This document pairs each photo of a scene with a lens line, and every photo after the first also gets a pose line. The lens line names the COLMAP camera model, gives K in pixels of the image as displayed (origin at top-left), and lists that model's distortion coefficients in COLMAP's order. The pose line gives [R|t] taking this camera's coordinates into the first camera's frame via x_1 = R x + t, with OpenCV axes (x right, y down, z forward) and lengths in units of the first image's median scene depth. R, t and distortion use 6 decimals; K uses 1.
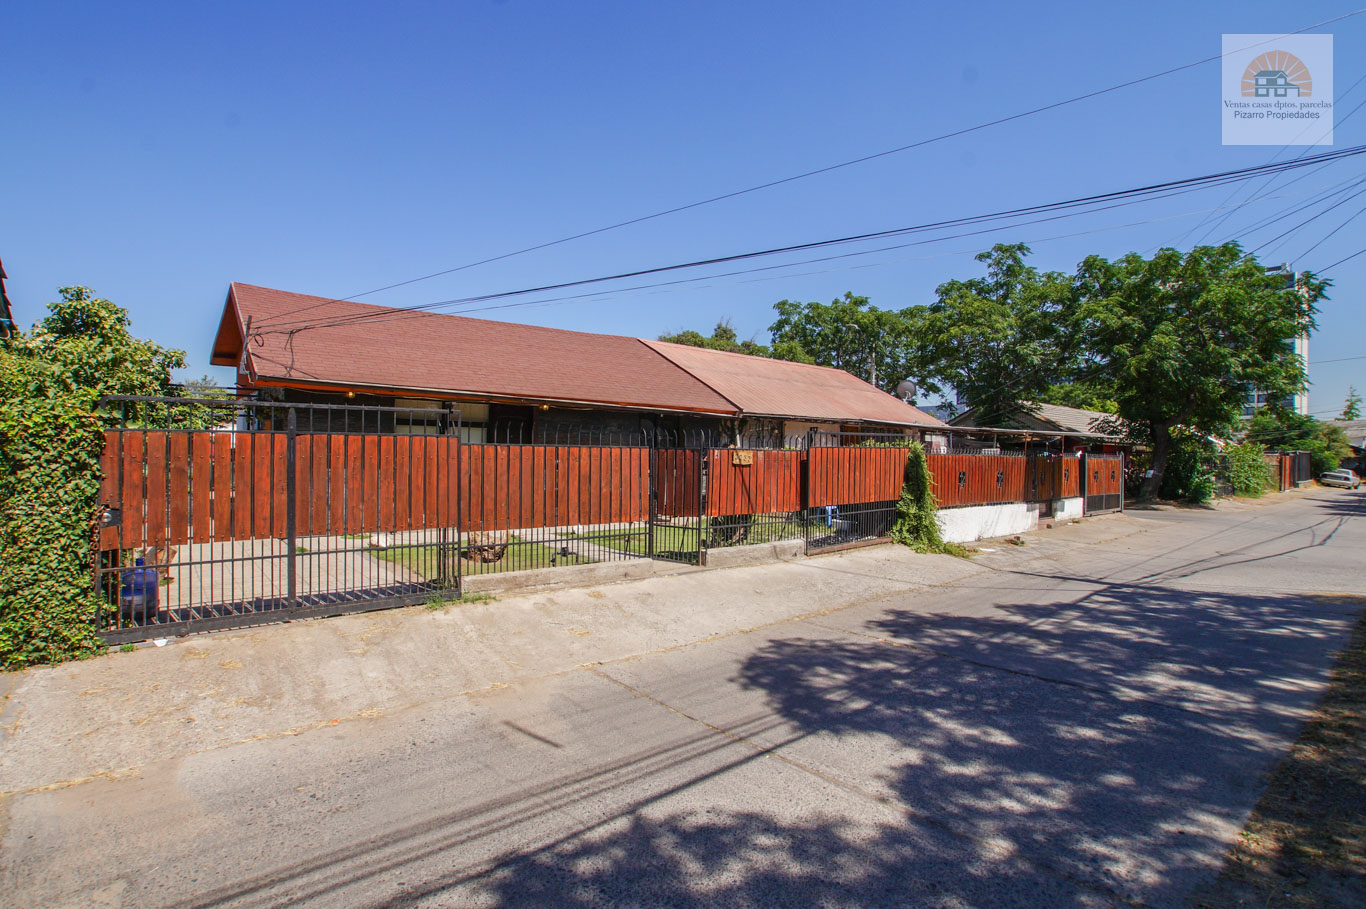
lens RADIAL K [[658.0, 0, 683.0], [0, 658.0, 454.5], [0, 0, 1]] dist [-0.067191, 0.038018]
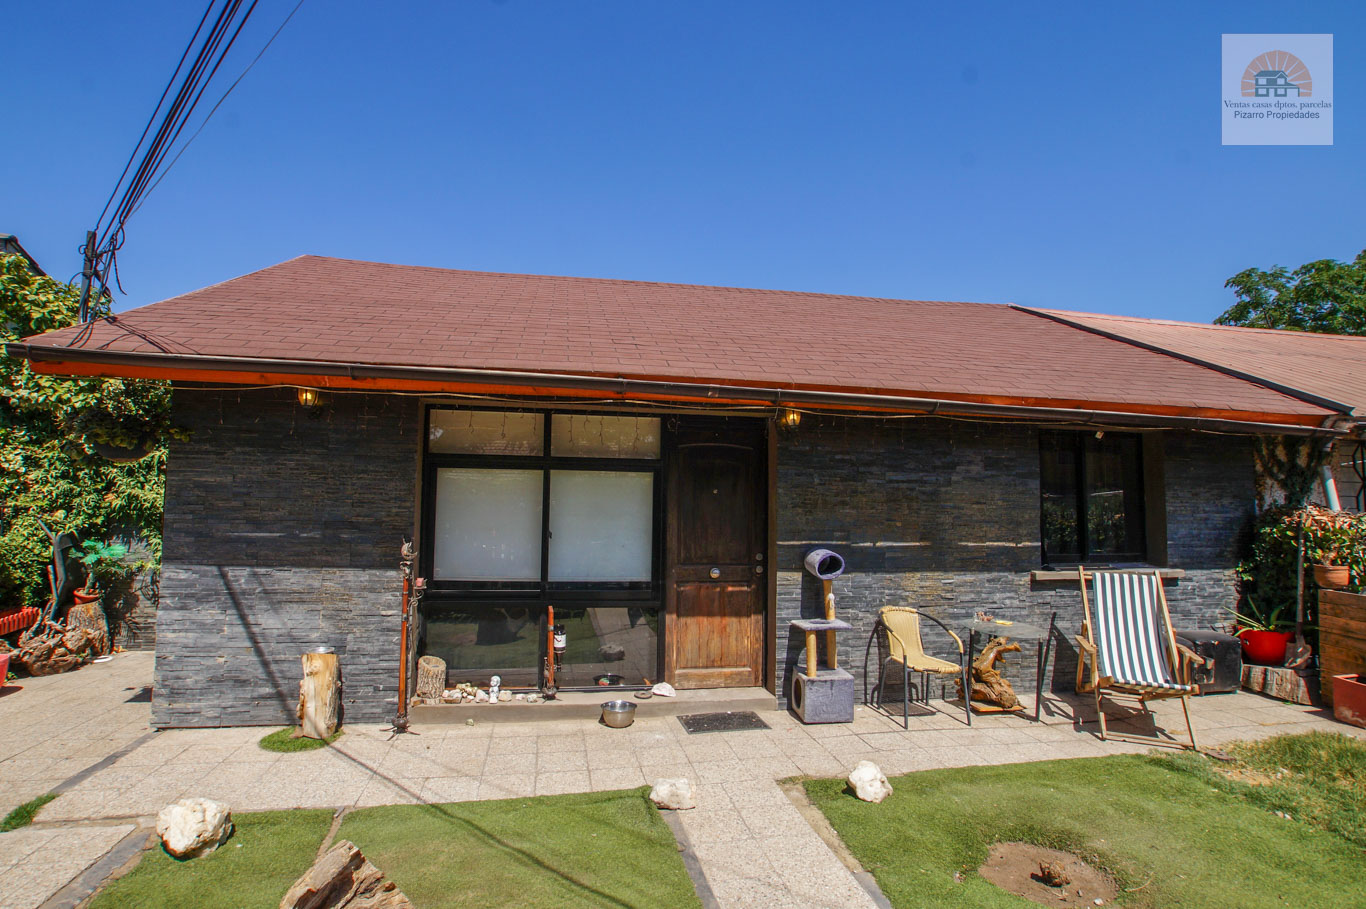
lens RADIAL K [[658.0, 0, 683.0], [0, 658.0, 454.5], [0, 0, 1]] dist [-0.067191, 0.038018]
pose [[0.873327, -0.045380, -0.485015, -0.053381], [-0.000442, 0.995577, -0.093947, -0.008707], [0.487134, 0.082260, 0.869445, 0.447106]]
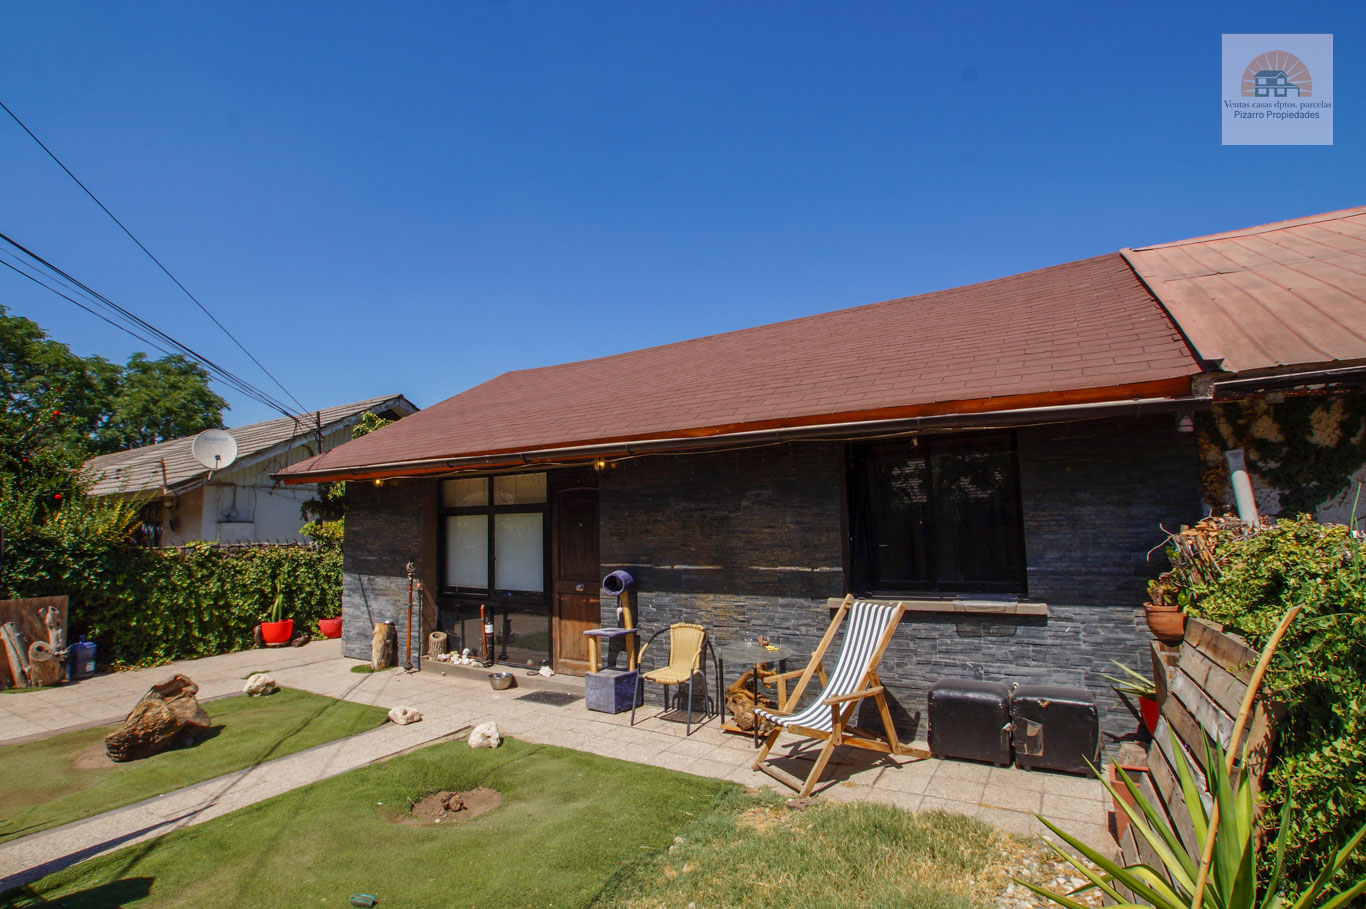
lens RADIAL K [[655.6, 0, 661.5], [0, 655.6, 459.4], [0, 0, 1]] dist [-0.076913, 0.037502]
pose [[0.314937, -0.125327, -0.940802, 0.205722], [0.021706, 0.991935, -0.124873, -0.009073], [0.948864, 0.018906, 0.315117, 0.645245]]
